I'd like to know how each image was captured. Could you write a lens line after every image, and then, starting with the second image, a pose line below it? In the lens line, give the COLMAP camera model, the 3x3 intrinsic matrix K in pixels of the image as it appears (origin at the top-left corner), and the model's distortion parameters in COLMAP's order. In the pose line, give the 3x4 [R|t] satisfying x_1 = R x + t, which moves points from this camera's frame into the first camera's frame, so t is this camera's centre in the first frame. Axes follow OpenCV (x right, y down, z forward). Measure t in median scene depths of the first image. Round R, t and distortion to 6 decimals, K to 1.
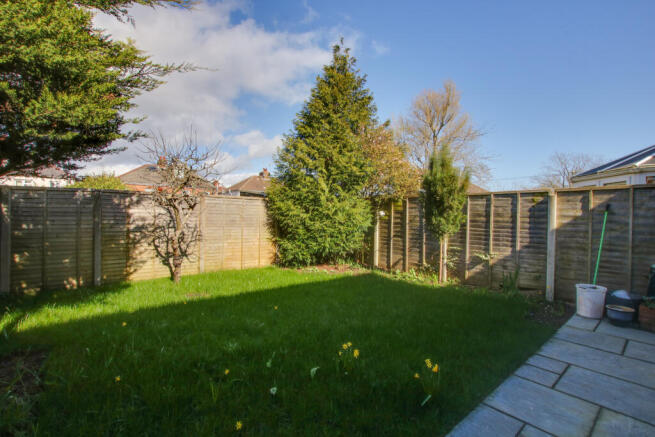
lens RADIAL K [[302.2, 0, 326.8], [0, 302.2, 219.4], [0, 0, 1]] dist [-0.017678, -0.000456]
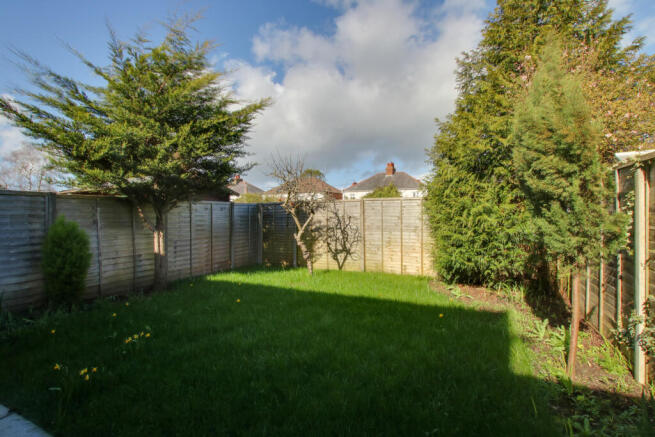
lens RADIAL K [[302.2, 0, 326.5], [0, 302.2, 217.8], [0, 0, 1]] dist [-0.017678, -0.000456]
pose [[0.421382, -0.013063, -0.906789, 0.538328], [0.003343, 0.999912, -0.012851, -0.000940], [0.906877, 0.002384, 0.421388, 0.443243]]
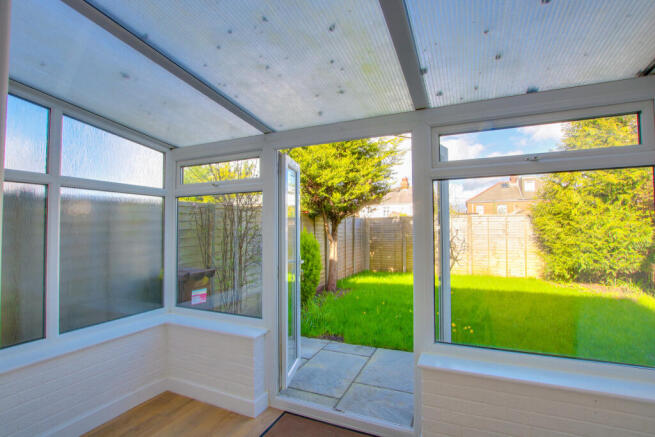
lens RADIAL K [[302.2, 0, 327.8], [0, 302.2, 221.6], [0, 0, 1]] dist [-0.017678, -0.000456]
pose [[0.455420, -0.035550, -0.889566, 0.493209], [0.003569, 0.999267, -0.038107, -0.006314], [0.890269, 0.014179, 0.455214, -0.146794]]
